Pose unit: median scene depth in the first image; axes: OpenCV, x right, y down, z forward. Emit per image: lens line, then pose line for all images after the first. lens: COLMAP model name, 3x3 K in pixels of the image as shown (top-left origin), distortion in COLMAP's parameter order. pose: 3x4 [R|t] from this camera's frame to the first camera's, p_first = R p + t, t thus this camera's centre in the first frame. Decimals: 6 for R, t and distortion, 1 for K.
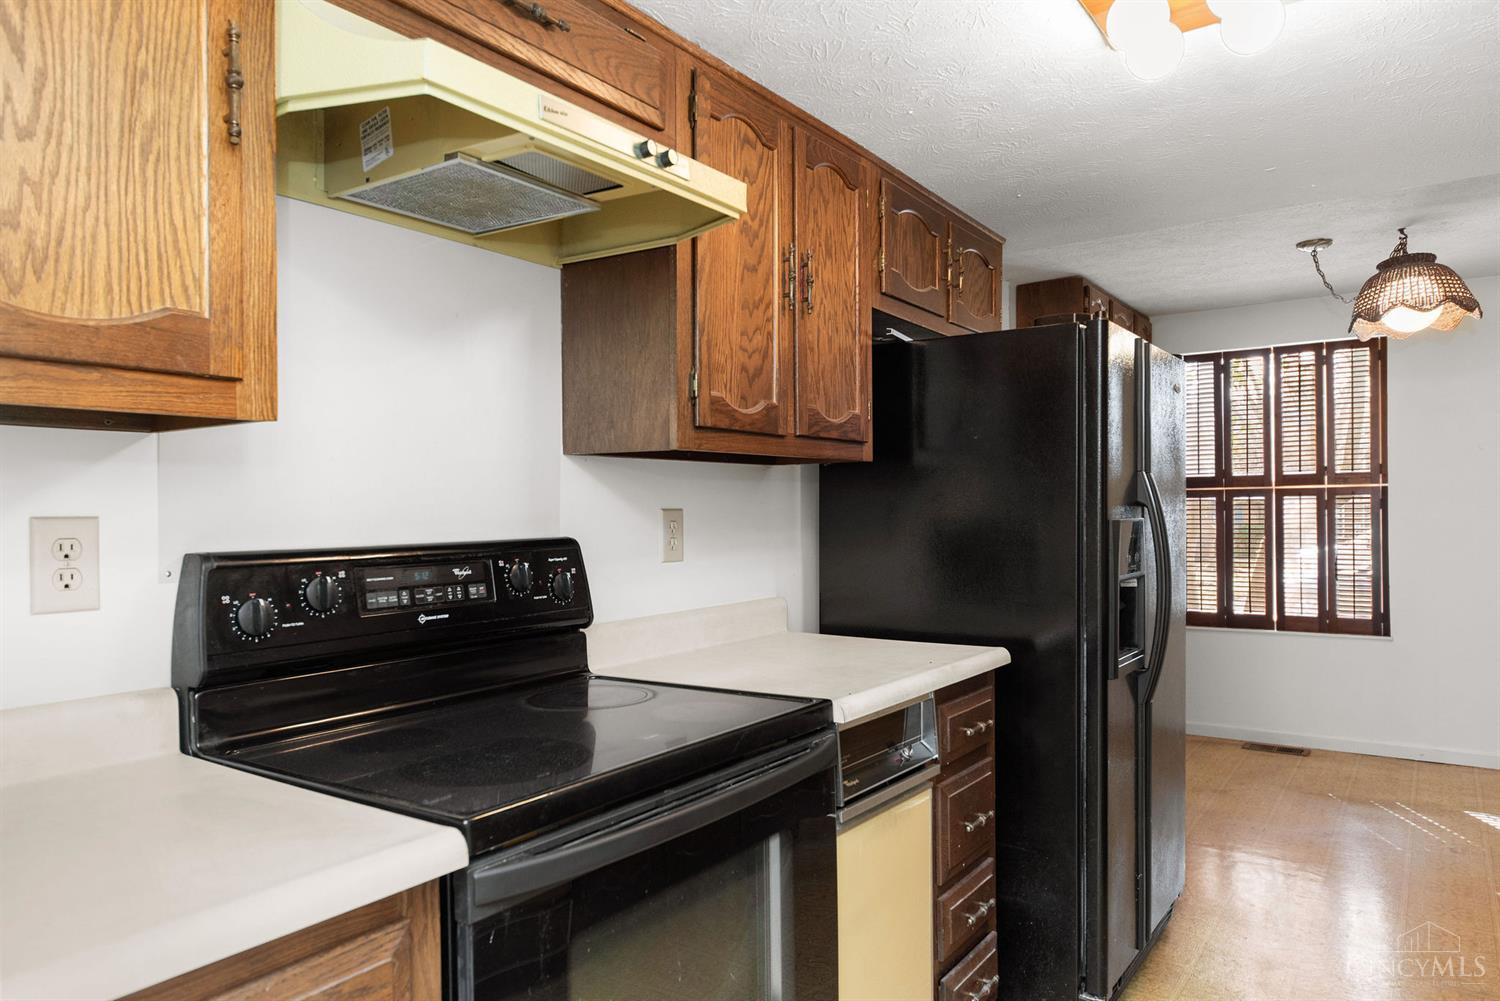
lens RADIAL K [[1006.1, 0, 750.0], [0, 1006.1, 500.5], [0, 0, 1]] dist [0.024967, -0.001425]
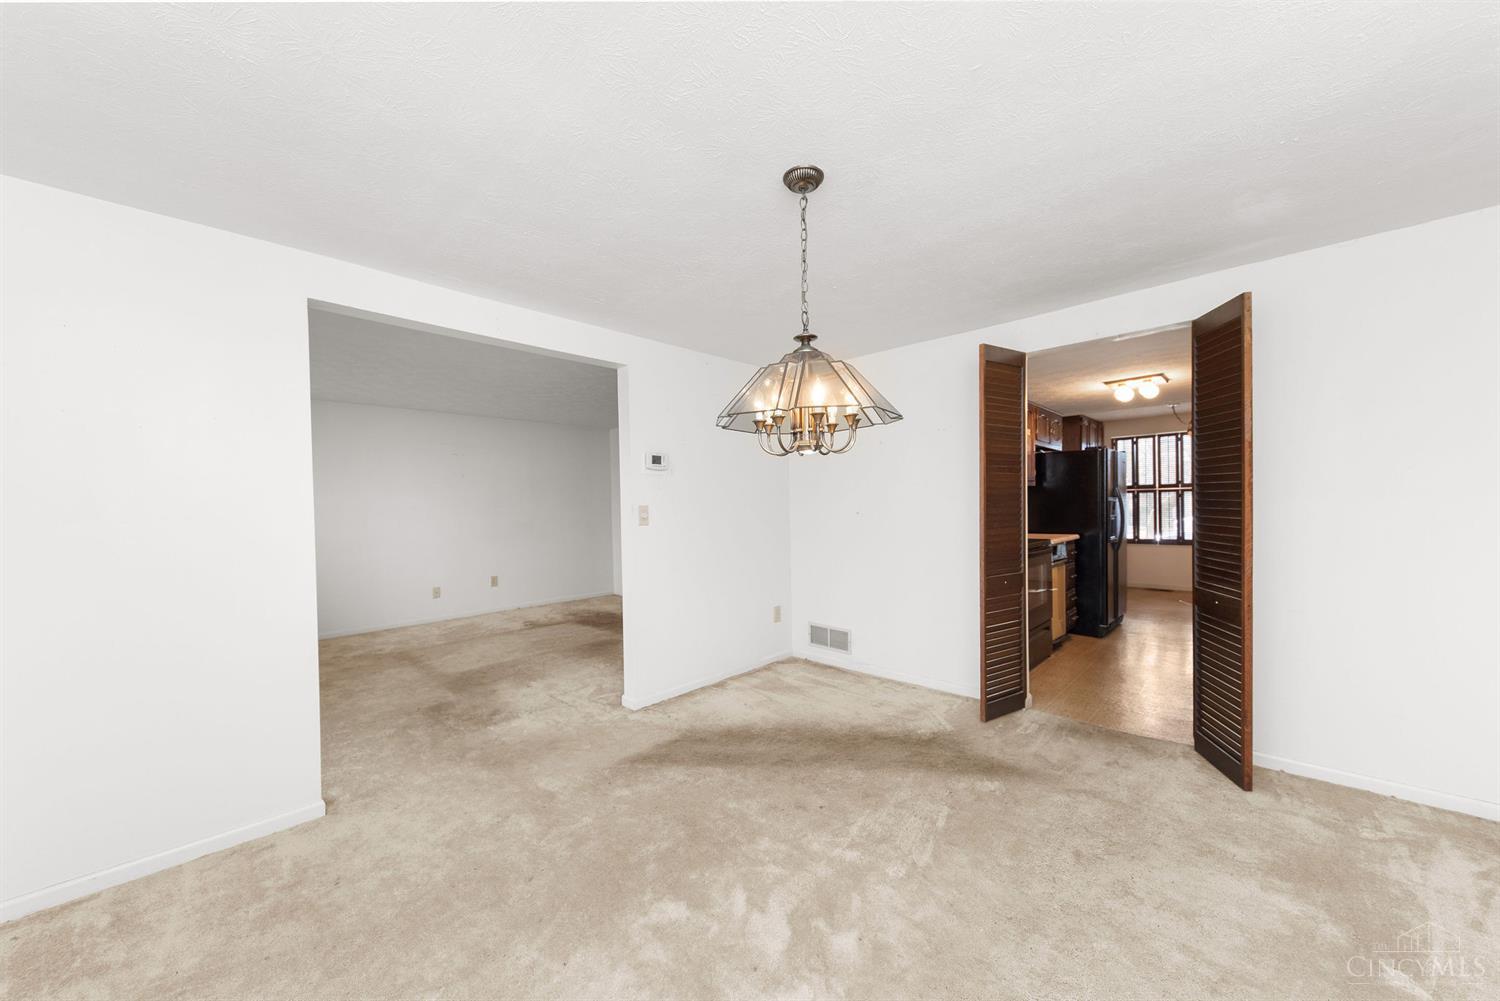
lens RADIAL K [[539.4, 0, 750.0], [0, 539.4, 500.5], [0, 0, 1]] dist [0.001216, 0.000137]
pose [[0.985506, -0.008415, -0.169433, -0.268875], [0.009510, 0.999939, 0.005648, -0.002205], [0.169375, -0.007177, 0.985525, -0.523586]]
